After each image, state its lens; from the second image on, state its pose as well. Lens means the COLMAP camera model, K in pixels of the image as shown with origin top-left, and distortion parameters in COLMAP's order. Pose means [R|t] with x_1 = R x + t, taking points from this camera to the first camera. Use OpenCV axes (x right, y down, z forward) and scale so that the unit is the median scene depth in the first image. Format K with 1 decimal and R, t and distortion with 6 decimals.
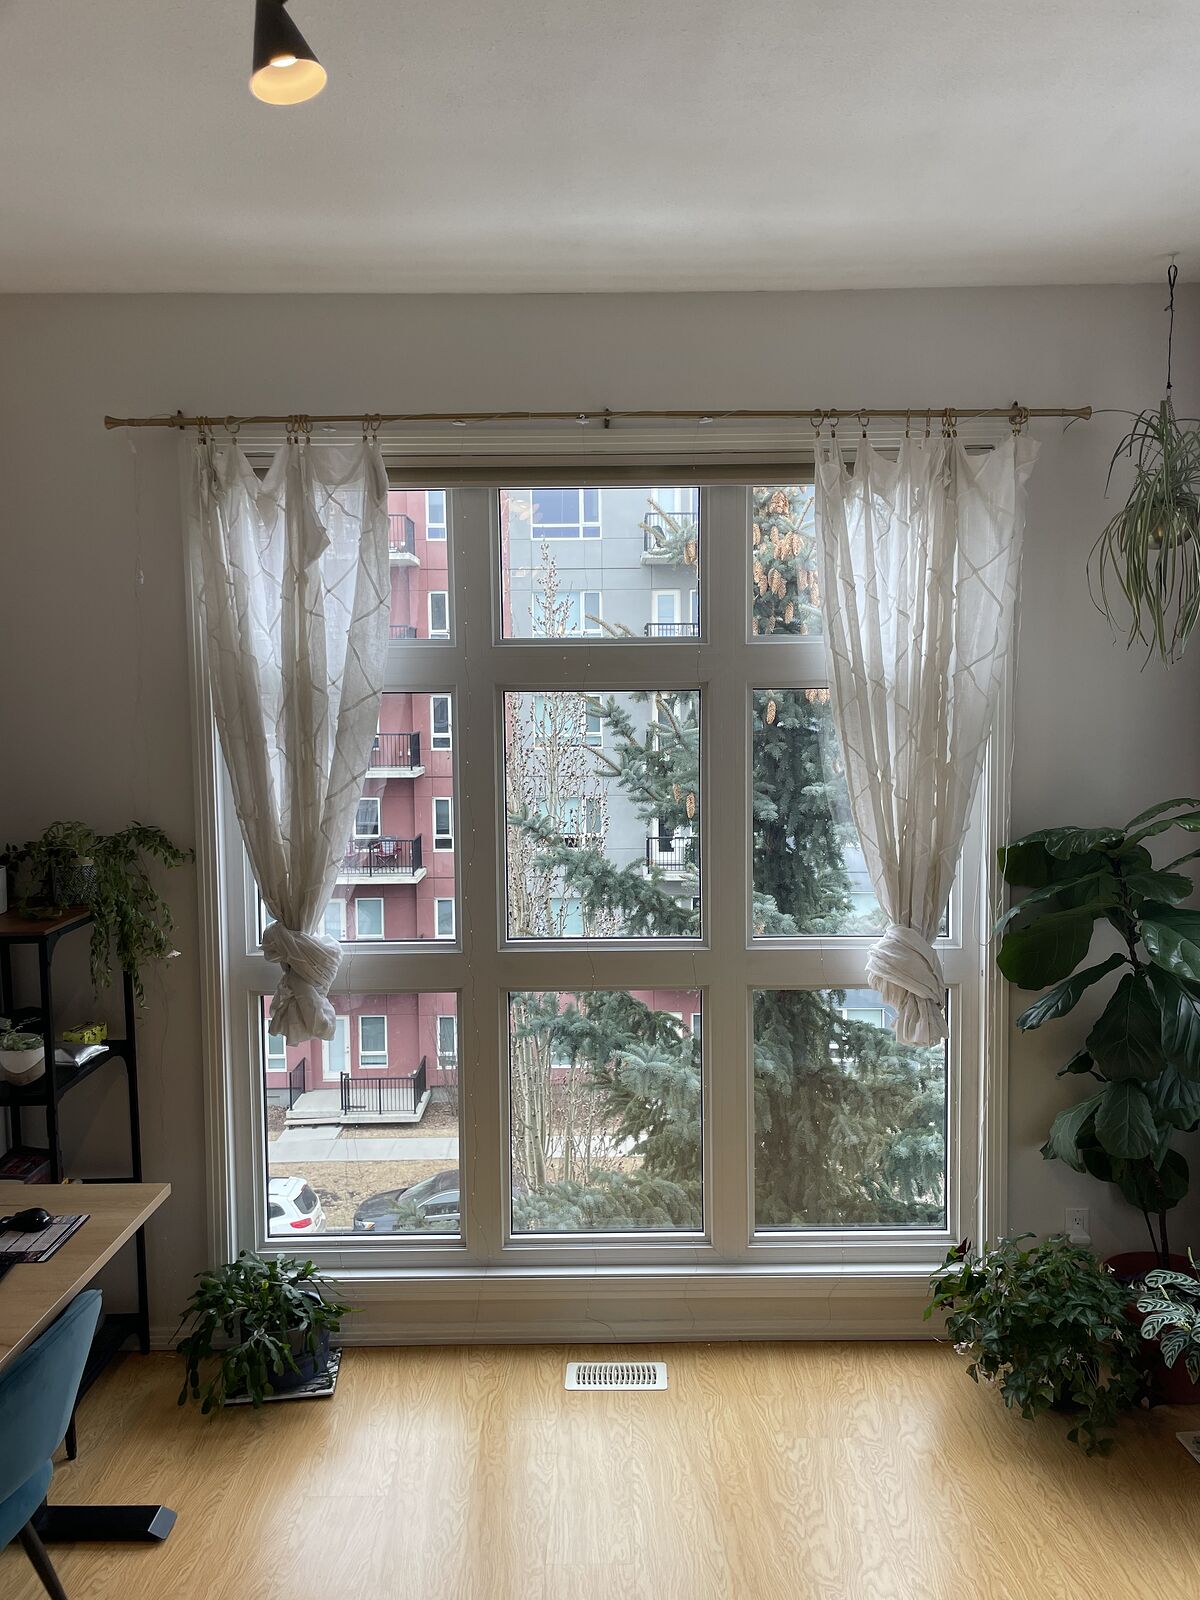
lens RADIAL K [[1199.5, 0, 600.7], [0, 1199.5, 796.6], [0, 0, 1]] dist [0.039764, -0.001911]
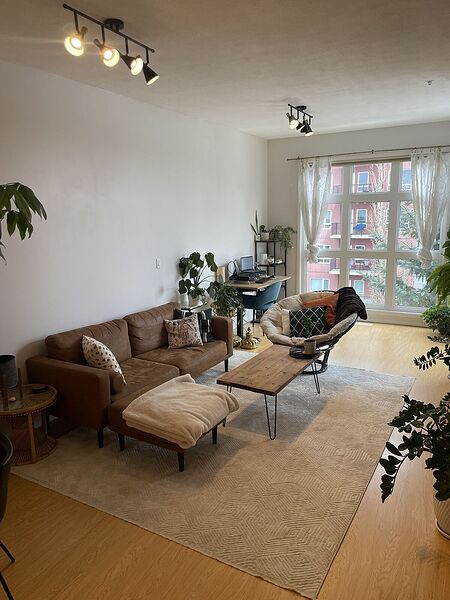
lens RADIAL K [[449.8, 0, 225.4], [0, 449.8, 299.9], [0, 0, 1]] dist [0.039764, -0.001911]
pose [[0.873922, 0.081708, -0.479149, 0.470243], [-0.031486, 0.993216, 0.111943, 0.147671], [0.485045, -0.082743, 0.870566, -1.193244]]
